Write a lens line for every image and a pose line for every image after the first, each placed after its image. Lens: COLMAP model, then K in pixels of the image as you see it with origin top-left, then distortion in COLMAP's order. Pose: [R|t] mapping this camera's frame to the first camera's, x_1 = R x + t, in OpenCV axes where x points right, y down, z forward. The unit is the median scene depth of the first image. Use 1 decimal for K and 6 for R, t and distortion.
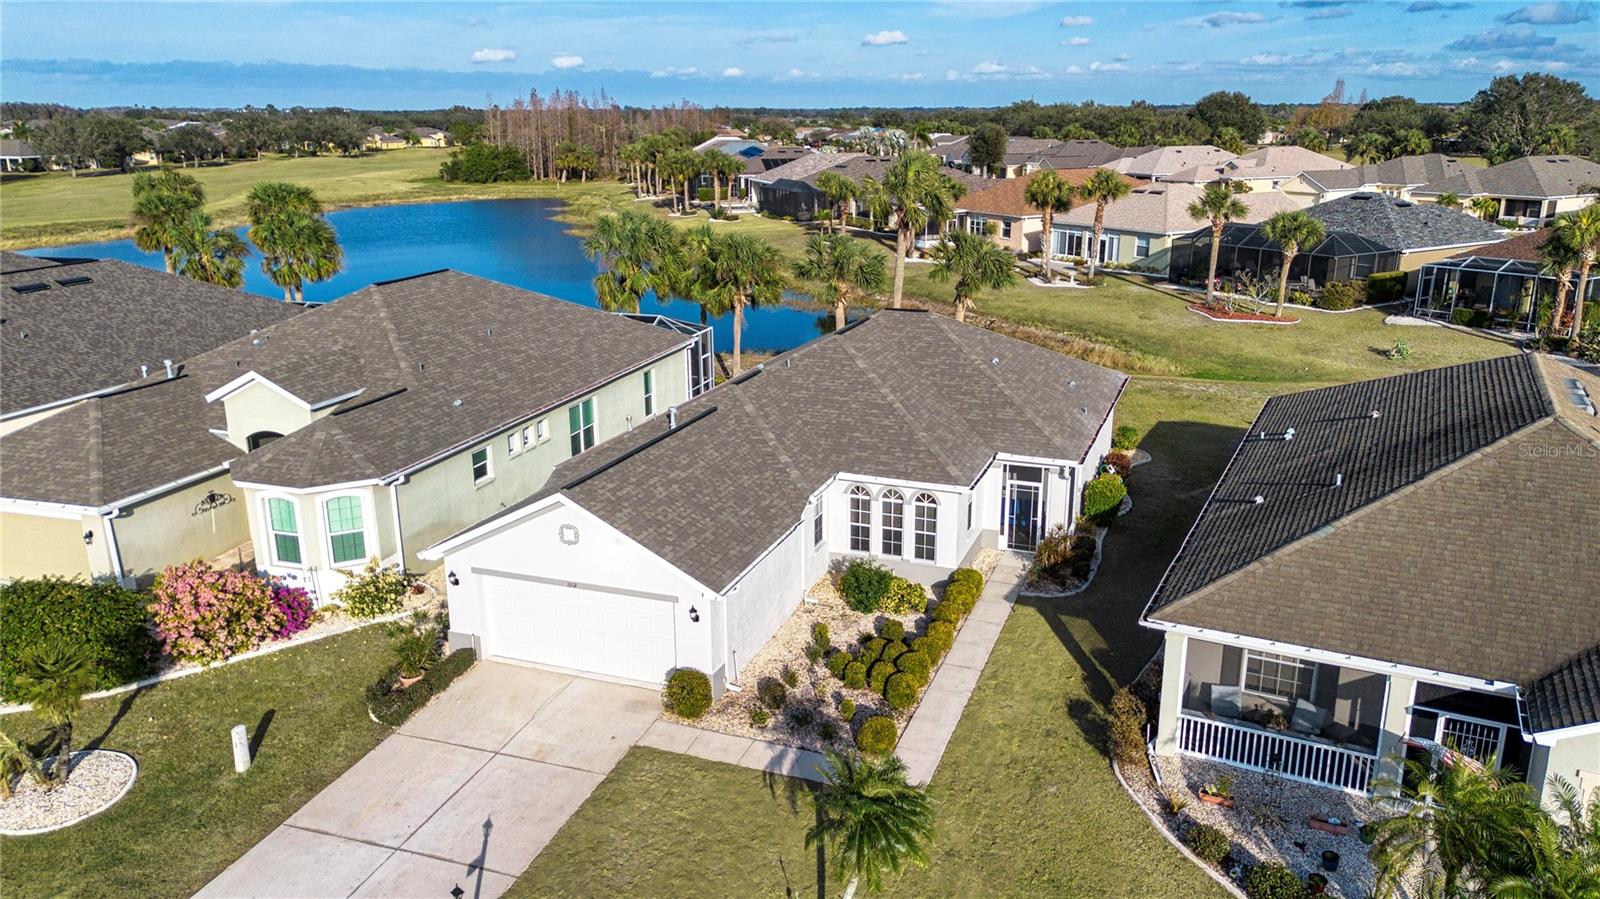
lens RADIAL K [[1165.6, 0, 794.1], [0, 1165.6, 454.1], [0, 0, 1]] dist [0.084424, -0.090542]
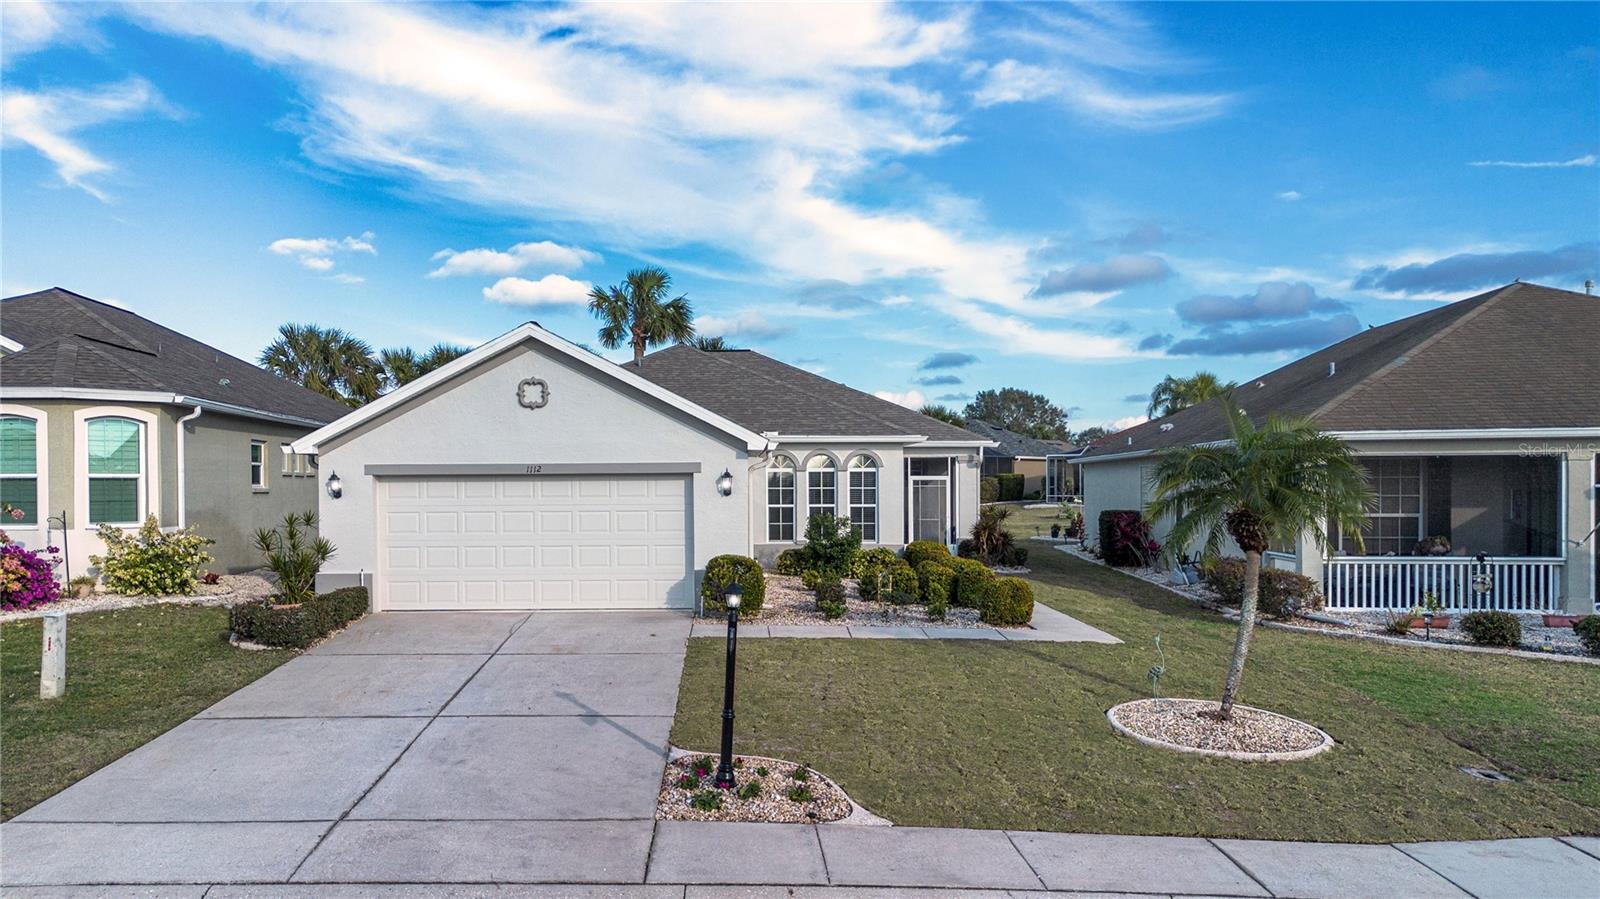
lens RADIAL K [[1175.6, 0, 691.7], [0, 1175.6, 490.9], [0, 0, 1]] dist [0.003837, 0.267062]
pose [[0.944152, 0.000440, 0.329510, -0.265897], [0.092242, 0.959664, -0.265586, 0.256284], [-0.316336, 0.281148, 0.906028, 0.265340]]
